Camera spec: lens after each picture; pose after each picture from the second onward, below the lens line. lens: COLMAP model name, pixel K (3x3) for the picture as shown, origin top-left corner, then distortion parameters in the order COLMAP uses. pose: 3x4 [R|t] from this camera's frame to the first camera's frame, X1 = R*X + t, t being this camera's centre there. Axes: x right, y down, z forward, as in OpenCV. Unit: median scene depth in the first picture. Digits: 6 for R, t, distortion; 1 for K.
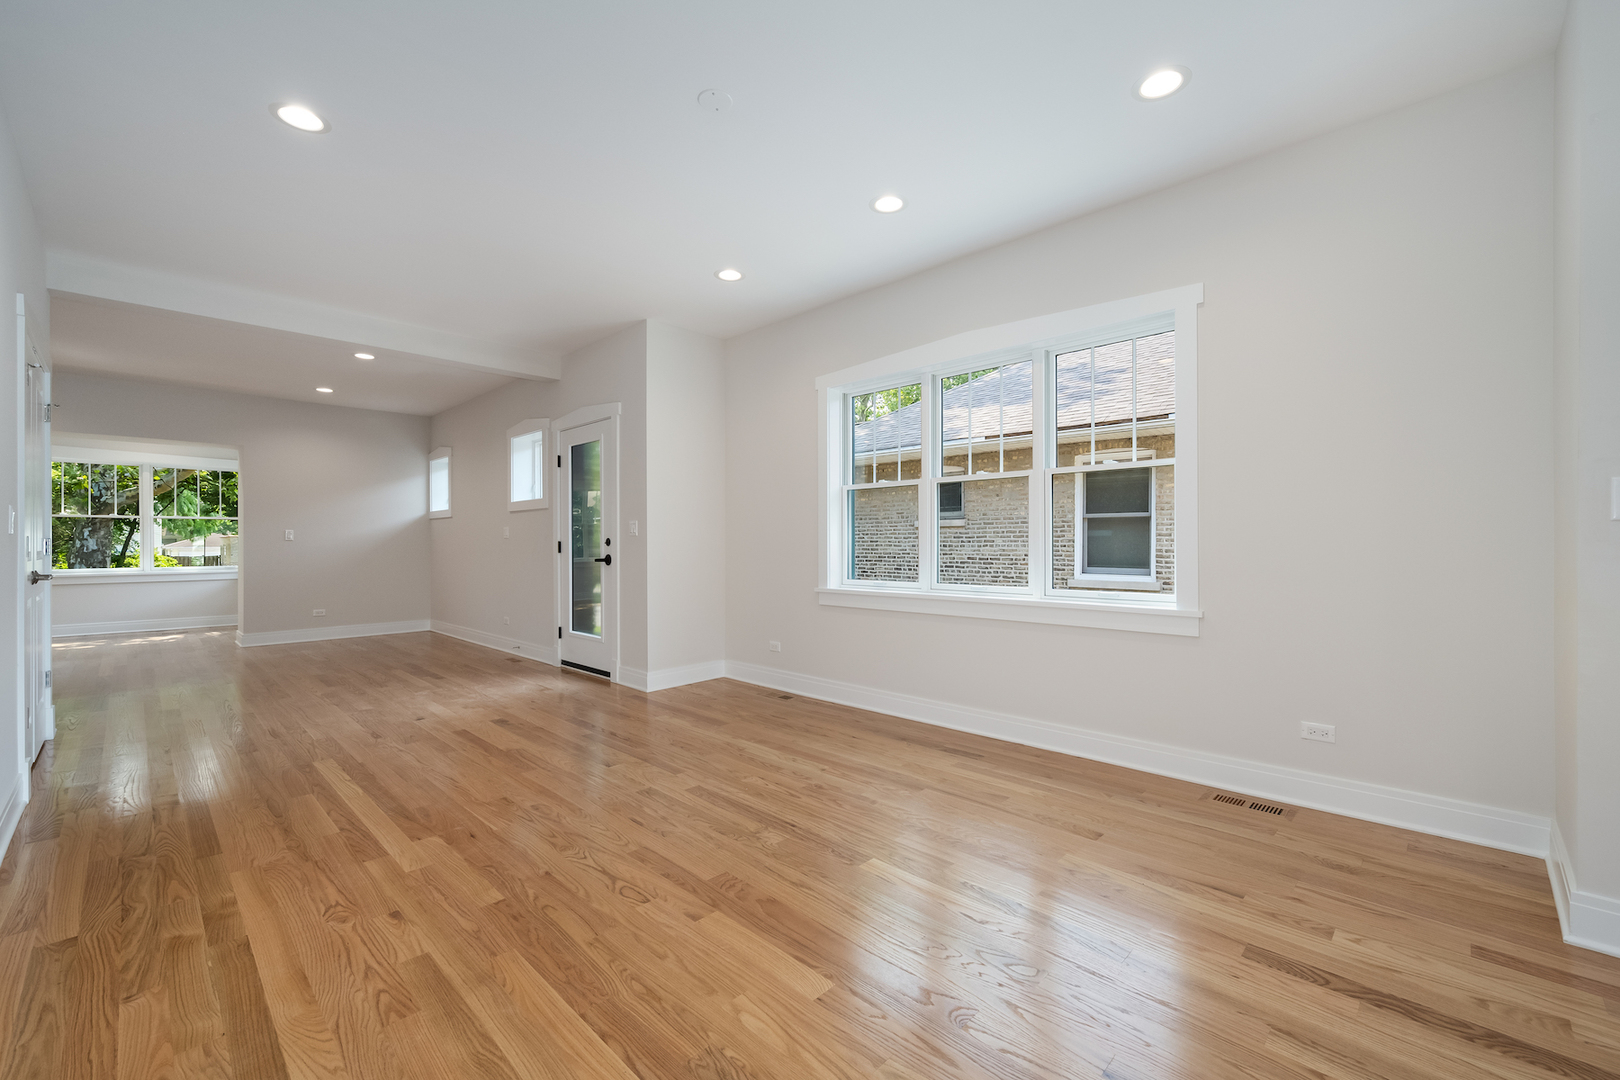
lens RADIAL K [[666.8, 0, 810.0], [0, 666.8, 540.0], [0, 0, 1]] dist [0.000875, -0.000073]
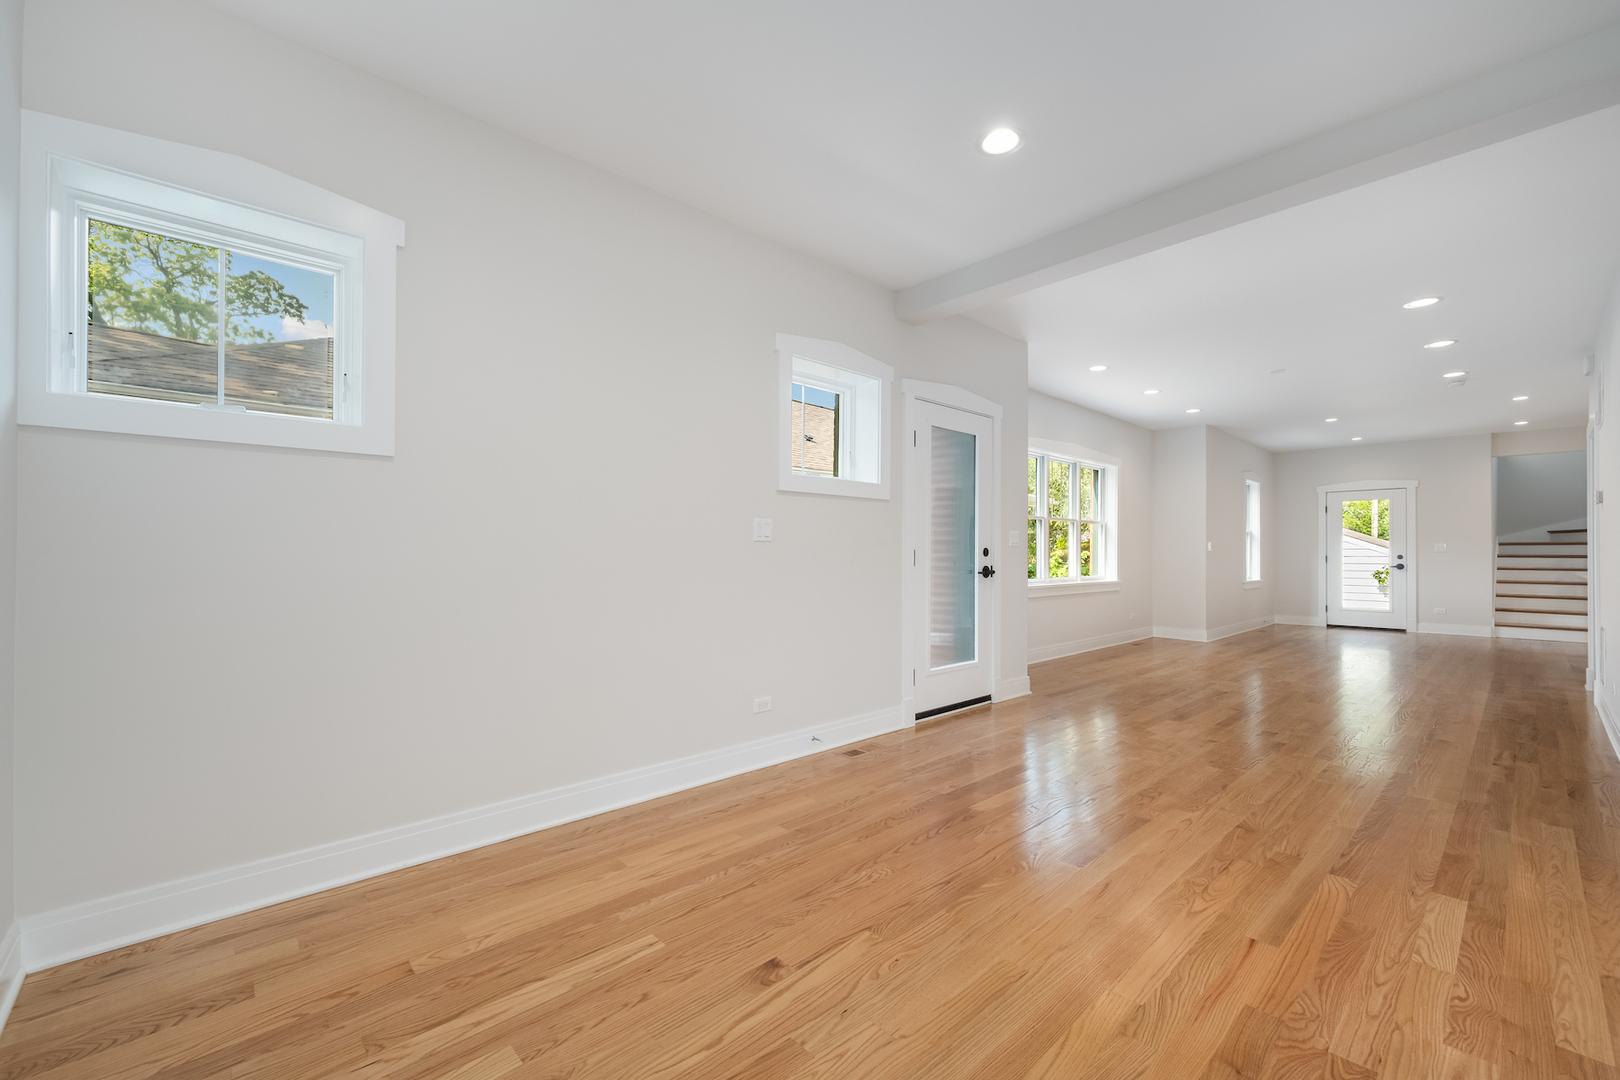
lens RADIAL K [[658.0, 0, 812.7], [0, 658.0, 548.0], [0, 0, 1]] dist [0.000955, 0.000406]
pose [[0.051648, 0.010819, 0.998607, -1.296494], [-0.009206, 0.999904, -0.010357, 0.007409], [-0.998623, -0.008658, 0.051742, 1.271346]]
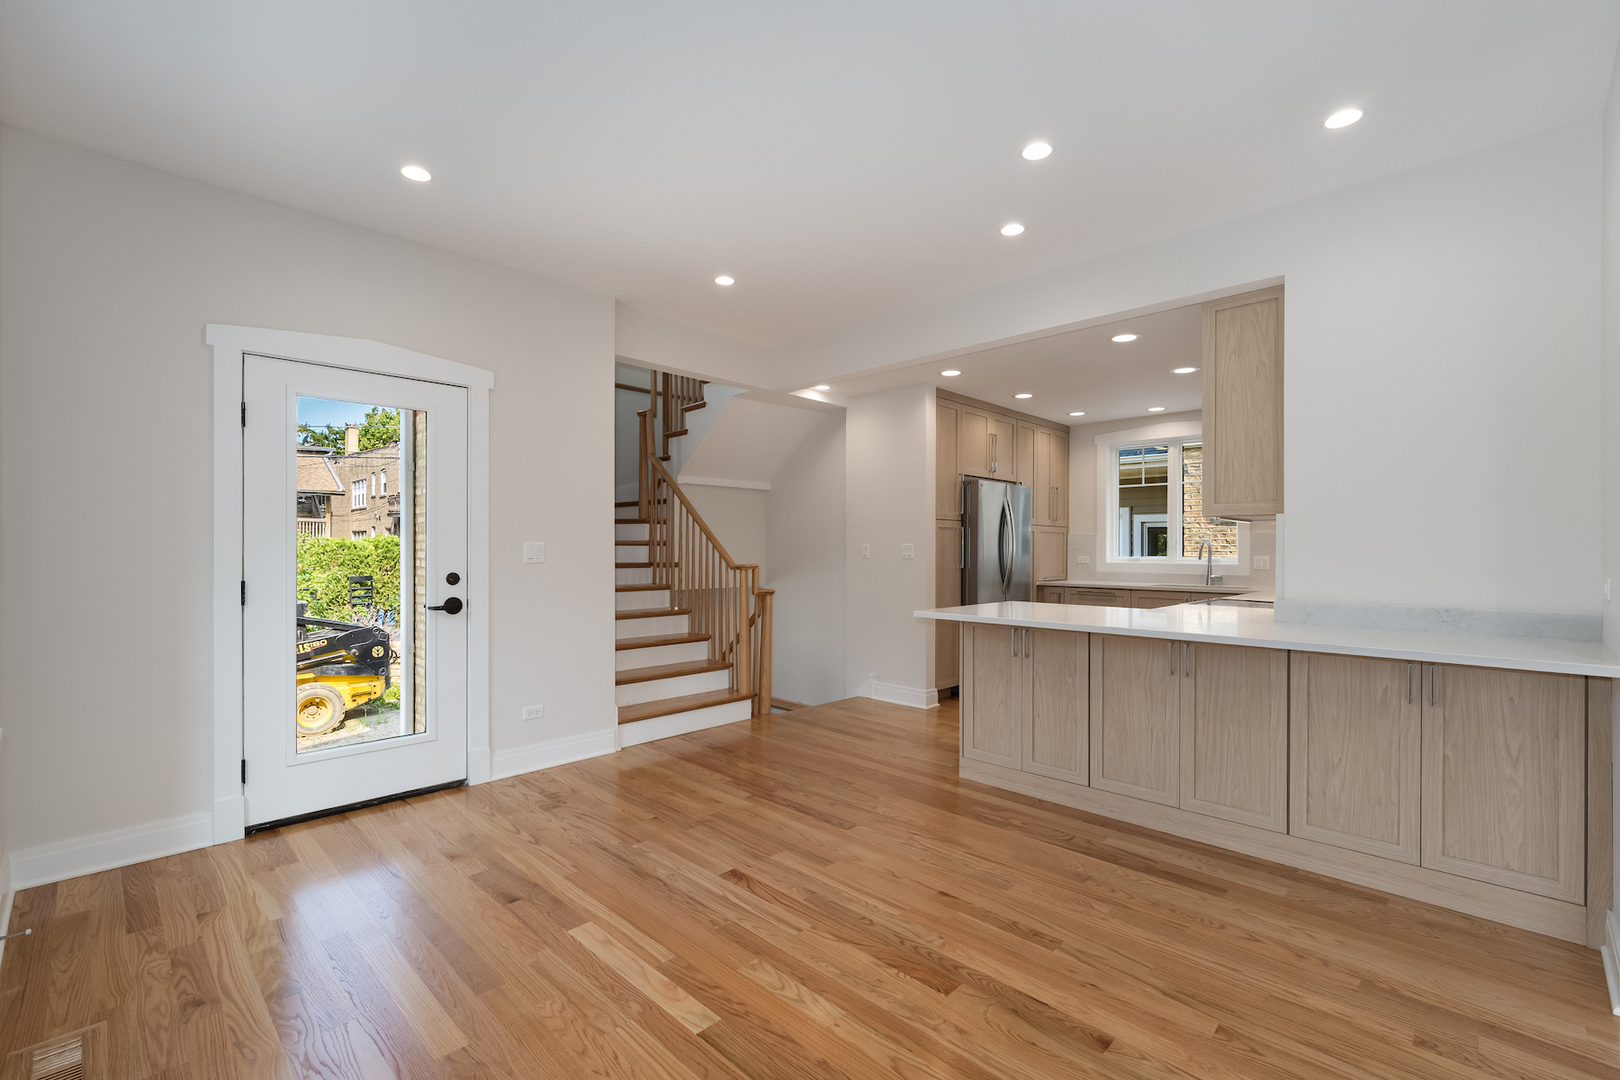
lens RADIAL K [[711.3, 0, 812.0], [0, 711.3, 552.9], [0, 0, 1]] dist [0.002190, -0.000503]
pose [[-0.999999, 0.000155, 0.000999, 0.322215], [0.000157, 0.999999, 0.001445, -0.029726], [-0.000998, 0.001445, -0.999998, 0.405286]]
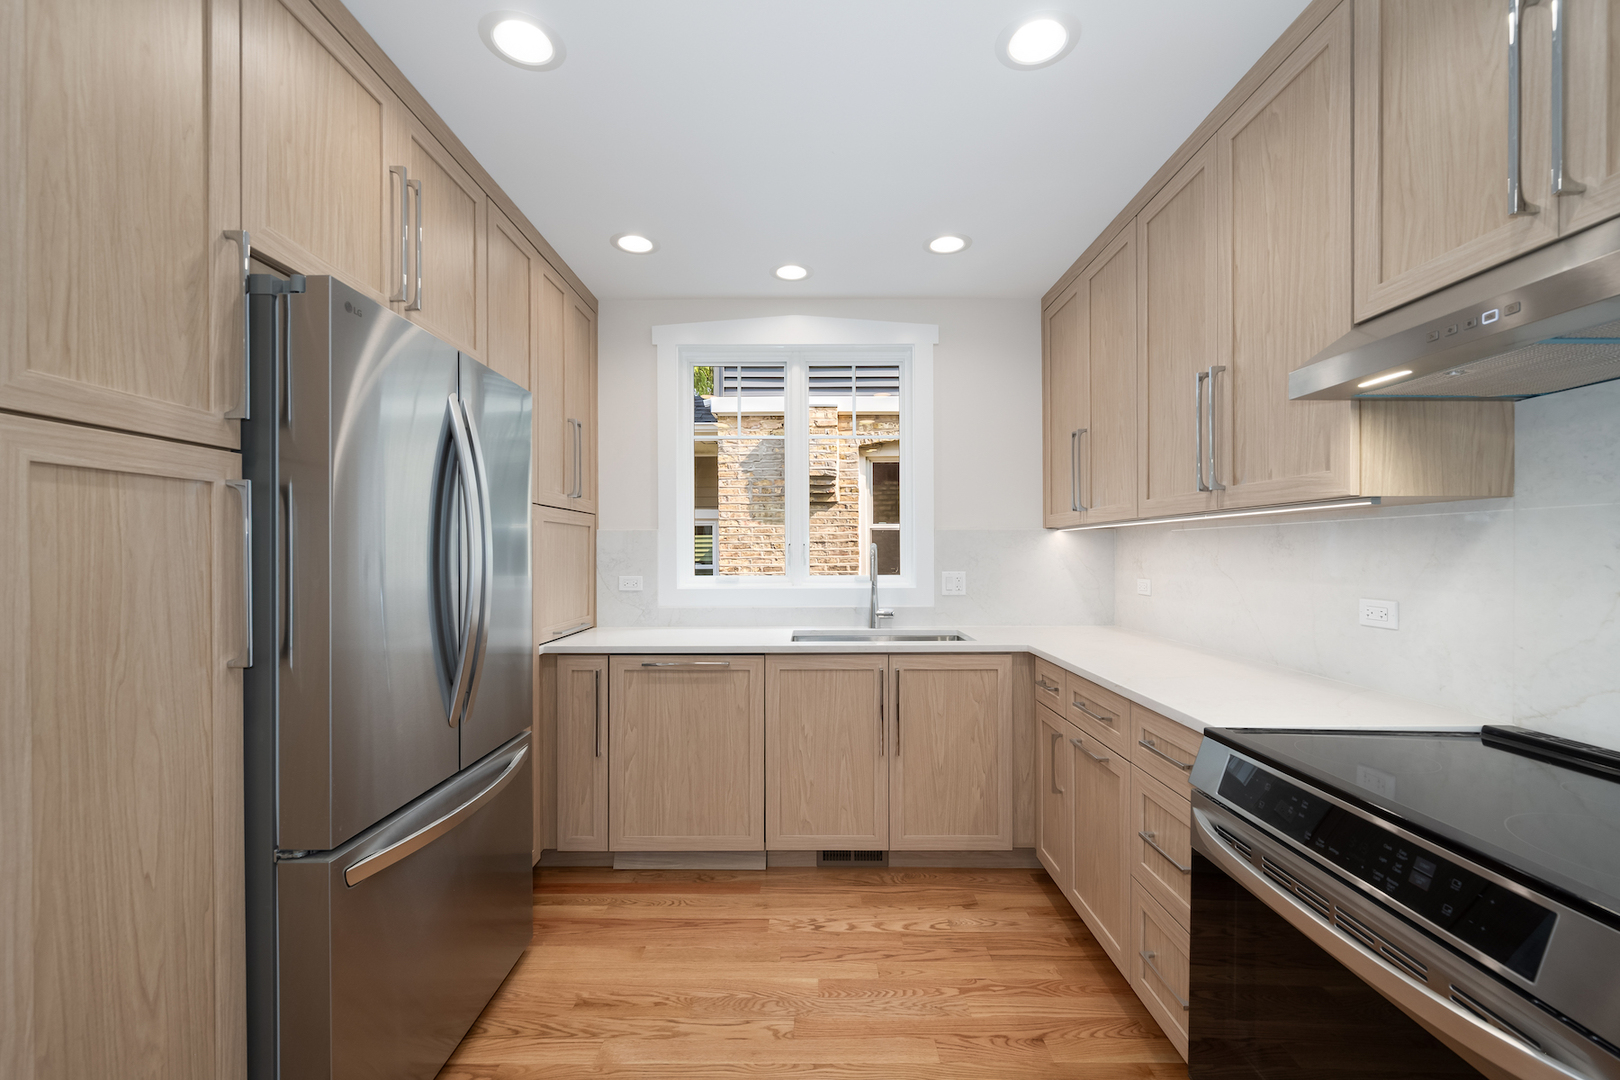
lens RADIAL K [[670.9, 0, 813.5], [0, 670.9, 552.7], [0, 0, 1]] dist [0.001470, 0.000127]
pose [[-0.714576, 0.005478, -0.699536, 0.100889], [0.006701, 0.999977, 0.000986, -0.042501], [0.699526, -0.003983, -0.714596, -0.444450]]
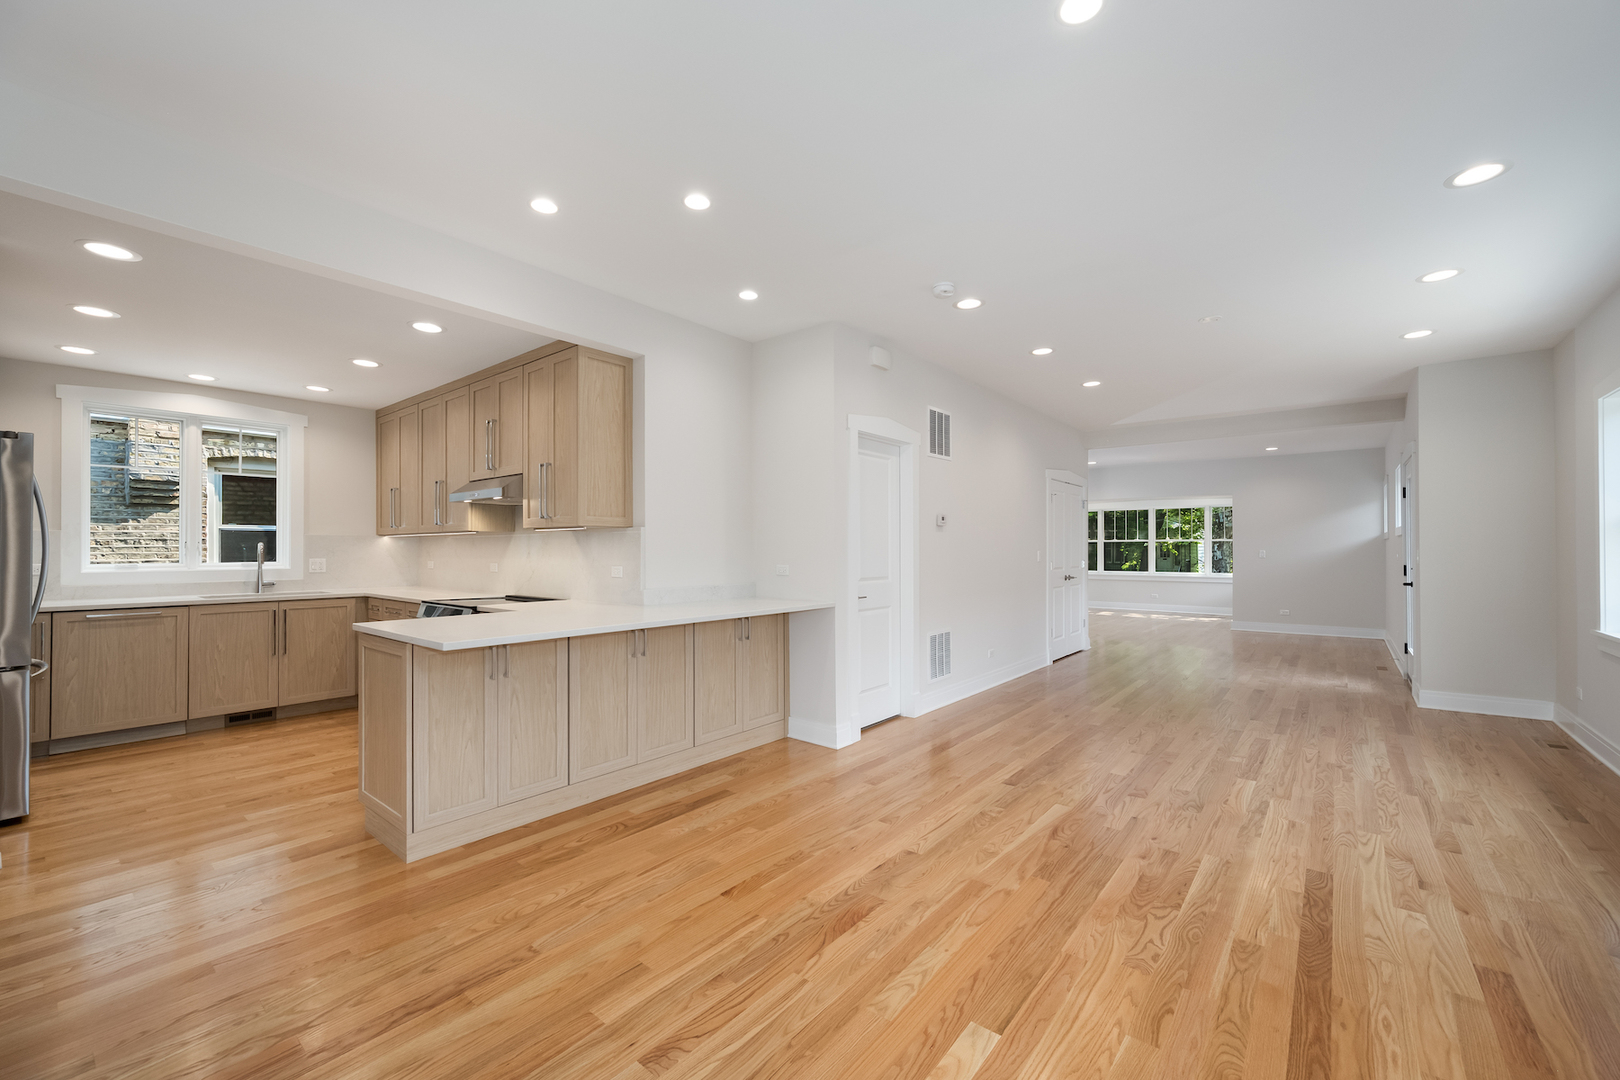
lens RADIAL K [[650.2, 0, 807.2], [0, 650.2, 546.0], [0, 0, 1]] dist [-0.002302, -0.000313]
pose [[0.088480, -0.002177, -0.996076, 0.711369], [0.005107, 0.999985, -0.001732, -0.038219], [0.996065, -0.004934, 0.088490, -0.088907]]
